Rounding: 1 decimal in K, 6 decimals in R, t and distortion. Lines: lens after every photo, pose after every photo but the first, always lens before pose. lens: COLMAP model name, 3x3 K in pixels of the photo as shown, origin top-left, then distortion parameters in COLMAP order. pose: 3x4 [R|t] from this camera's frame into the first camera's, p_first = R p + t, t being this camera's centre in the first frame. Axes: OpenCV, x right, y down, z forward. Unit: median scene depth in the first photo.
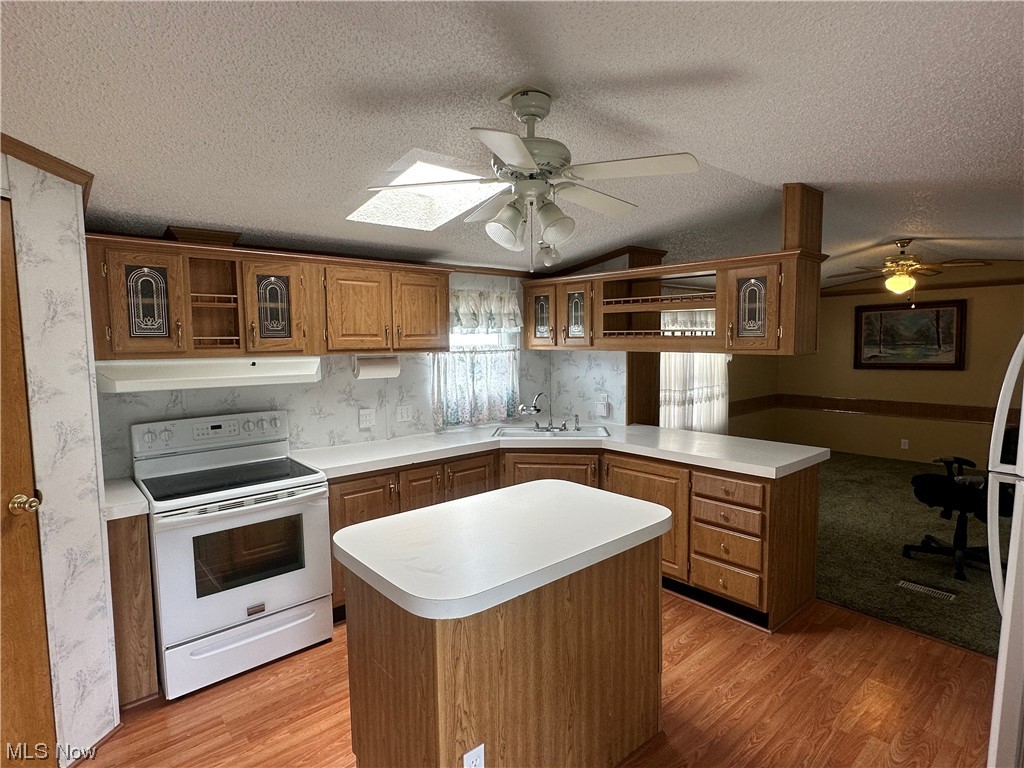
lens RADIAL K [[544.1, 0, 510.1], [0, 544.1, 384.0], [0, 0, 1]] dist [-0.005576, 0.004249]
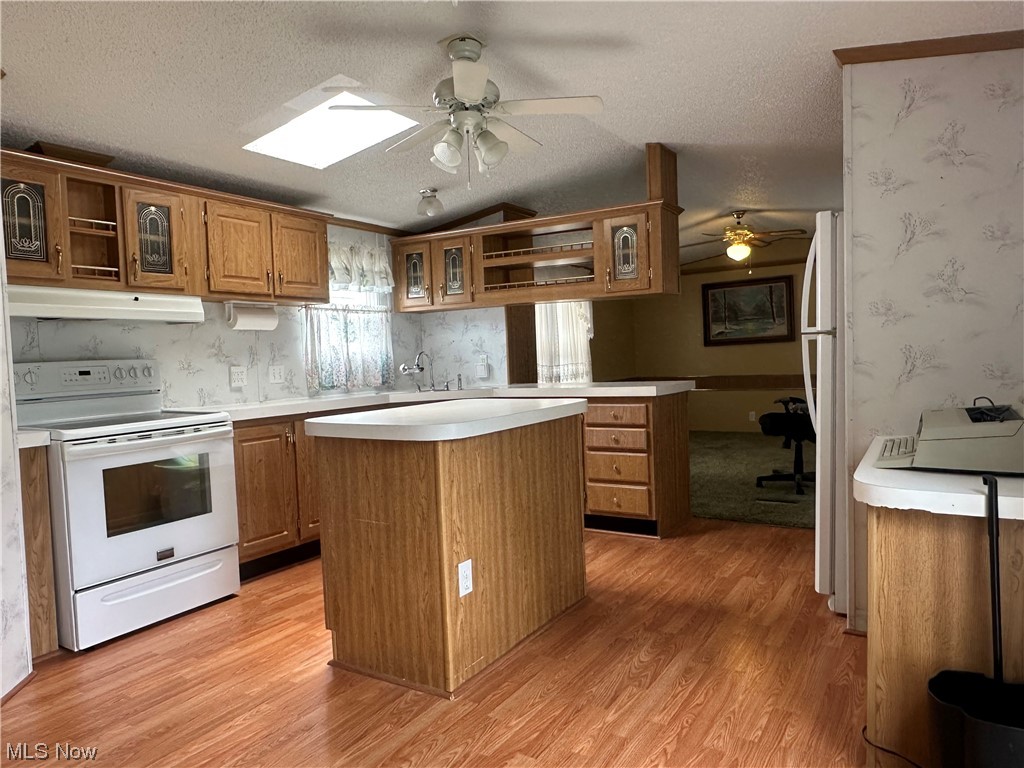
lens RADIAL K [[692.3, 0, 513.3], [0, 692.3, 383.8], [0, 0, 1]] dist [-0.004210, 0.000819]
pose [[0.954071, -0.037382, 0.297238, -0.216946], [0.051255, 0.997923, -0.039013, 0.180844], [-0.295162, 0.052456, 0.954006, -0.281990]]
